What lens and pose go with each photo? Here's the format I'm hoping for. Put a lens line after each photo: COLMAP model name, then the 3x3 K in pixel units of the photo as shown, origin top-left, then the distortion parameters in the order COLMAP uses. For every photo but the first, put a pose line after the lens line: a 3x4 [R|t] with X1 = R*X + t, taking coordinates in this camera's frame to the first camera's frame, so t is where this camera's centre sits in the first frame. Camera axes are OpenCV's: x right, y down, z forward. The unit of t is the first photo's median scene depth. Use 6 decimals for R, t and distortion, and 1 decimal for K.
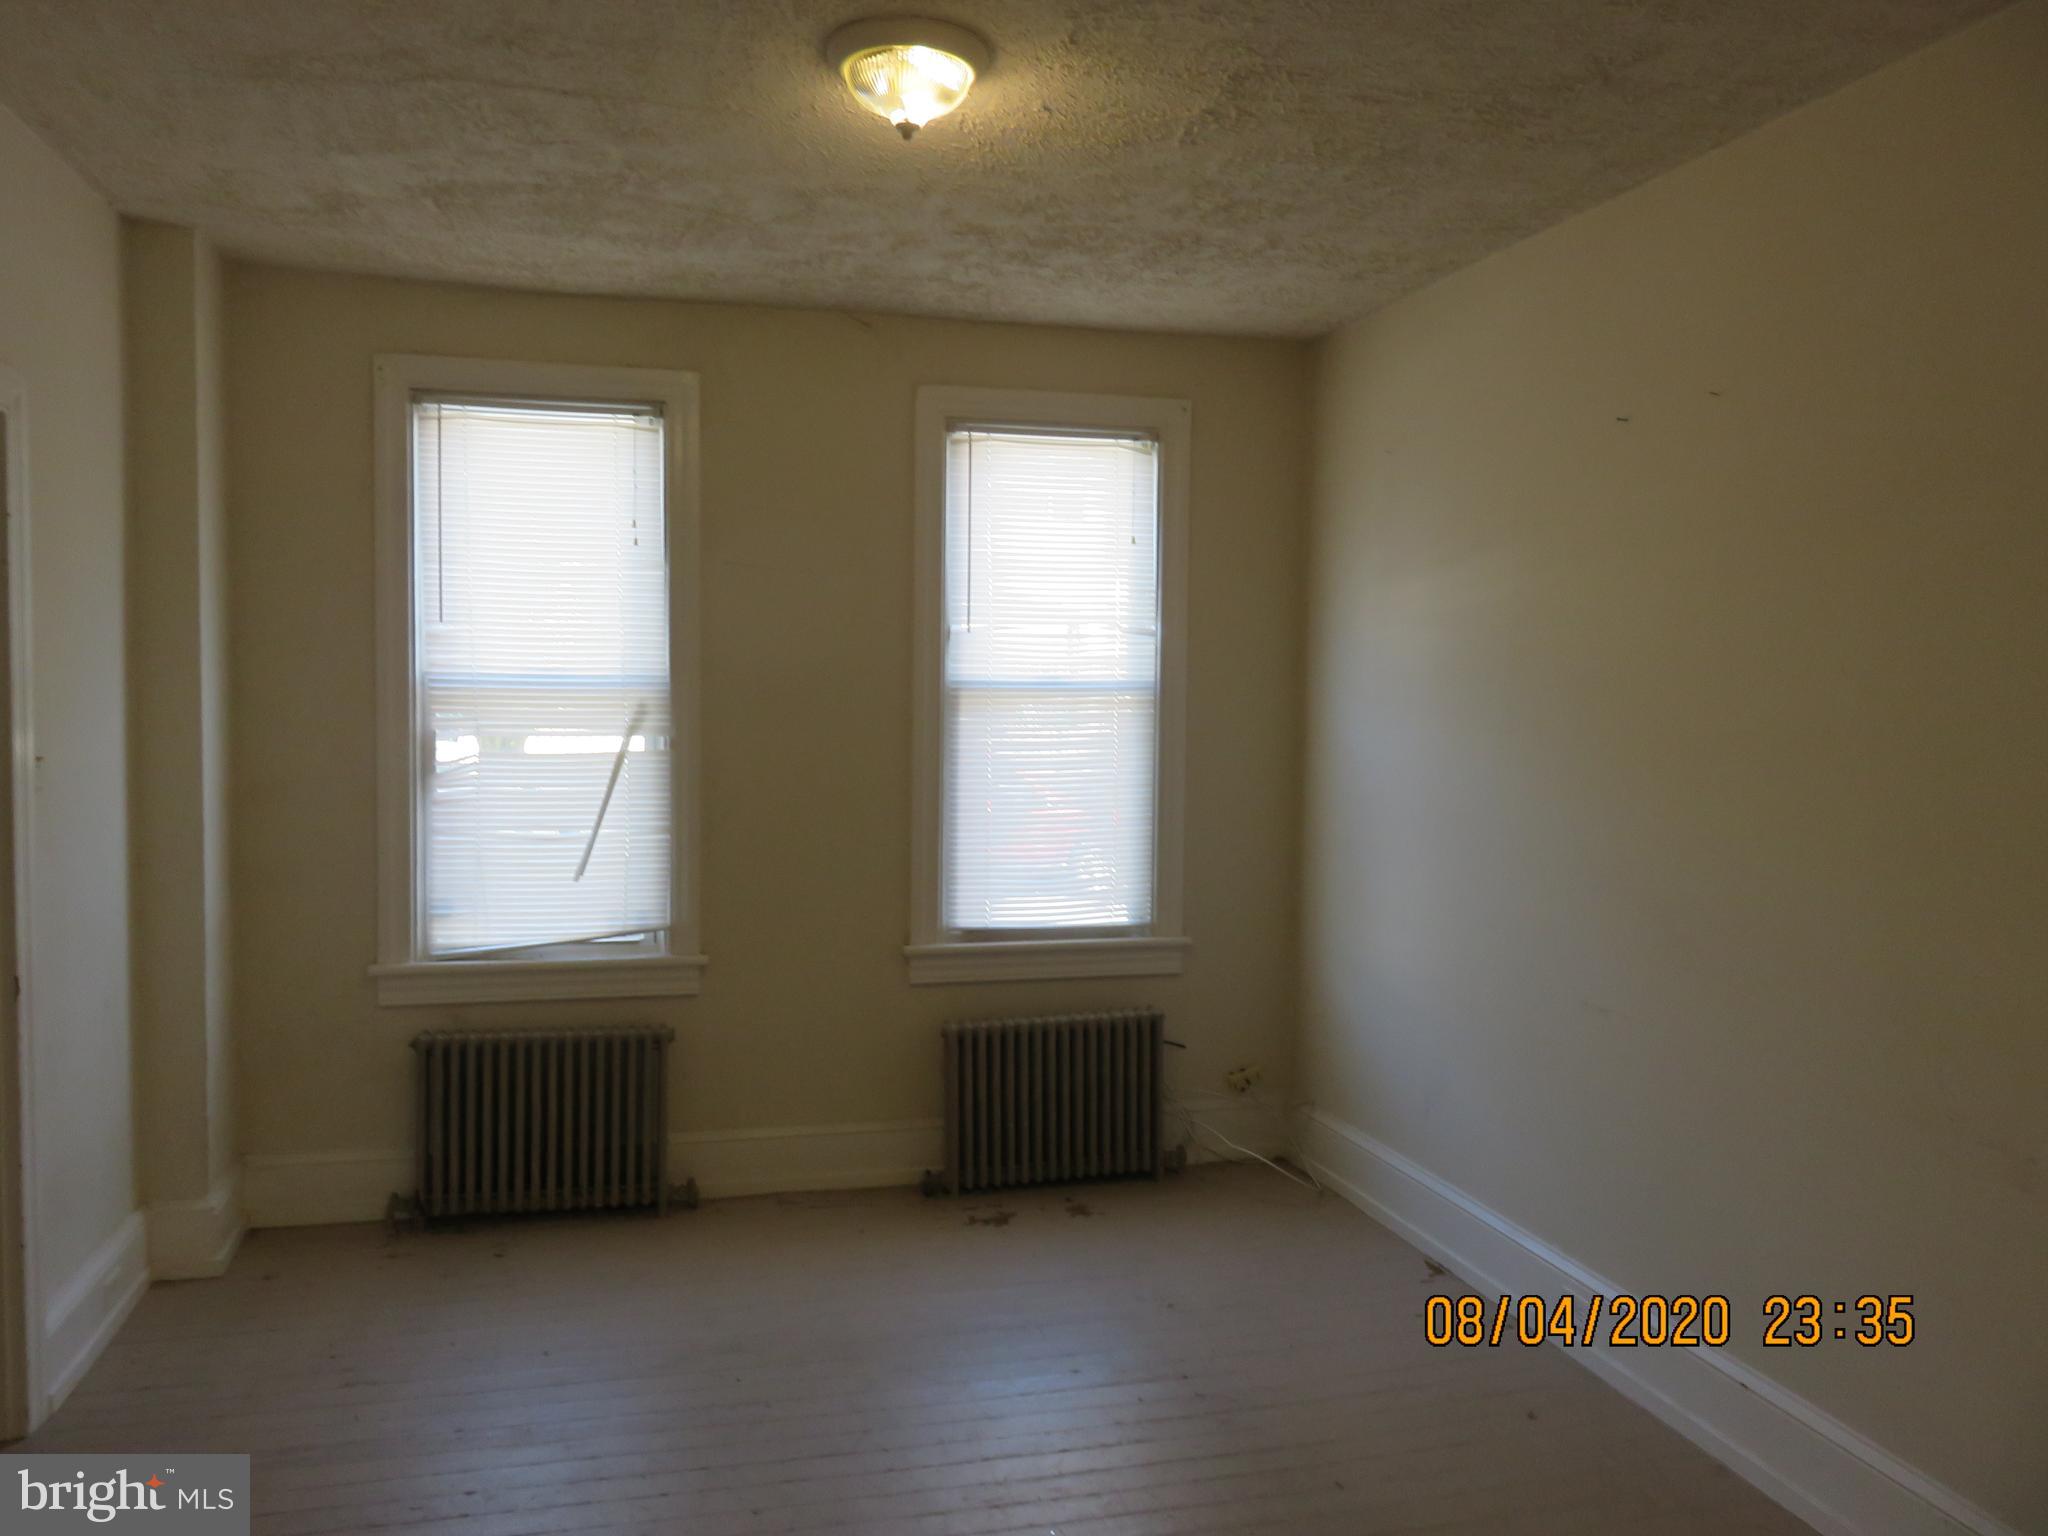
lens RADIAL K [[1553.6, 0, 1021.8], [0, 1553.6, 776.1], [0, 0, 1]] dist [0.006158, 0.000308]
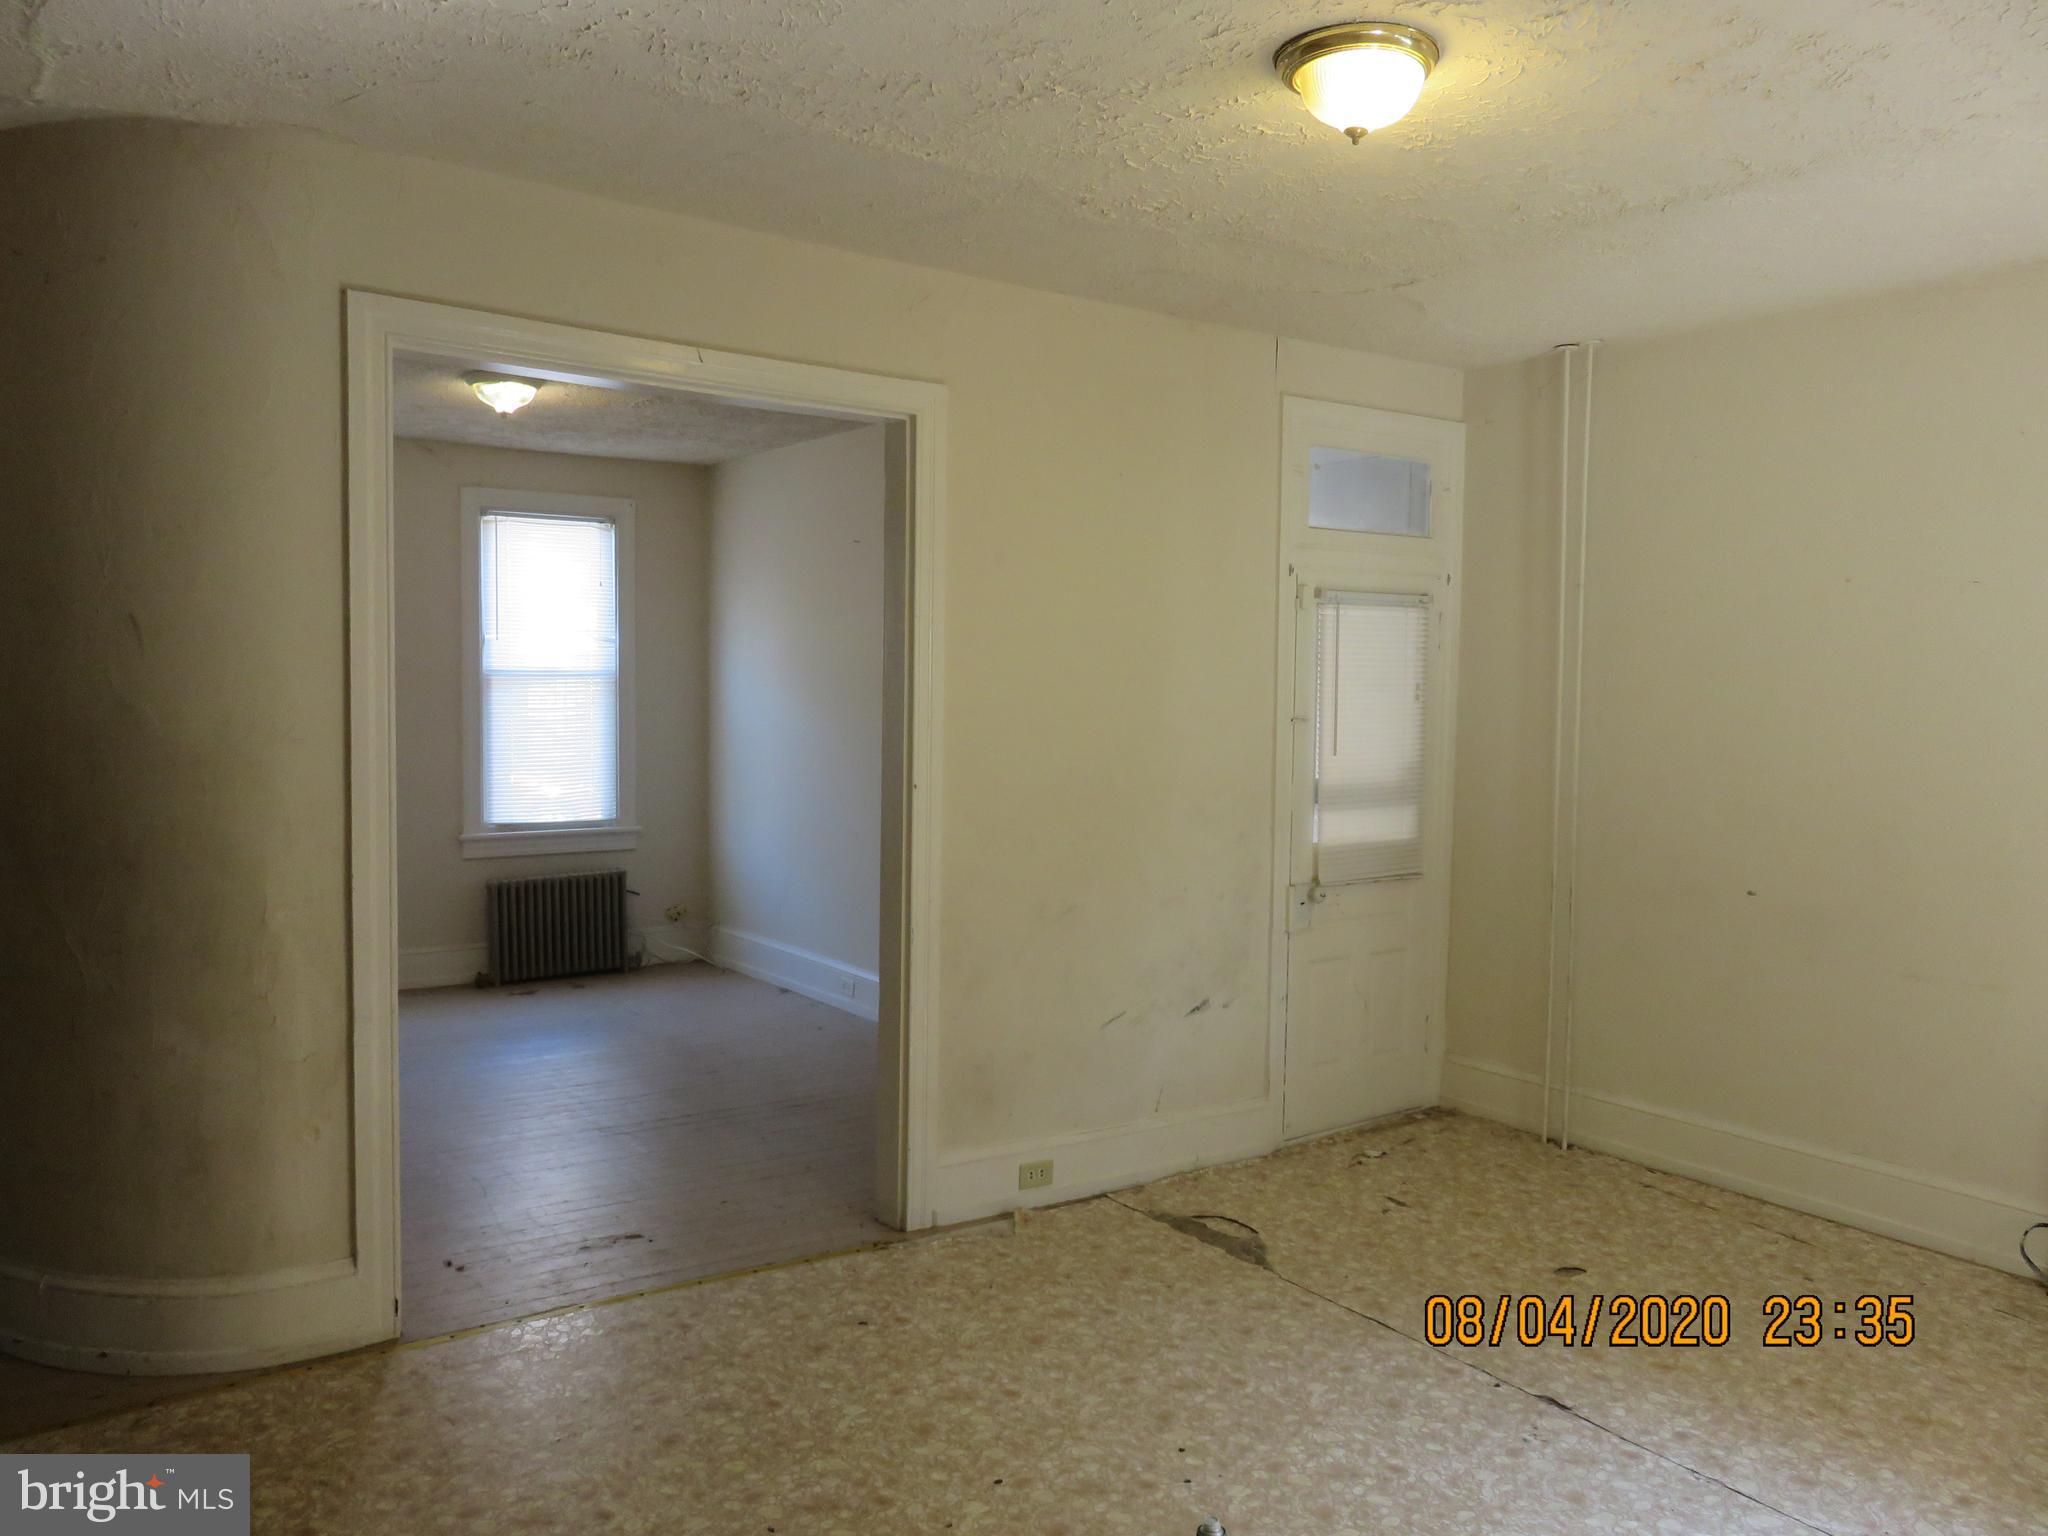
lens RADIAL K [[1553.6, 0, 1021.8], [0, 1553.6, 776.1], [0, 0, 1]] dist [0.006158, 0.000308]
pose [[0.935921, -0.021905, 0.351529, -0.094390], [0.018801, 0.999748, 0.012241, 0.039264], [-0.351709, -0.004847, 0.936097, -0.699453]]
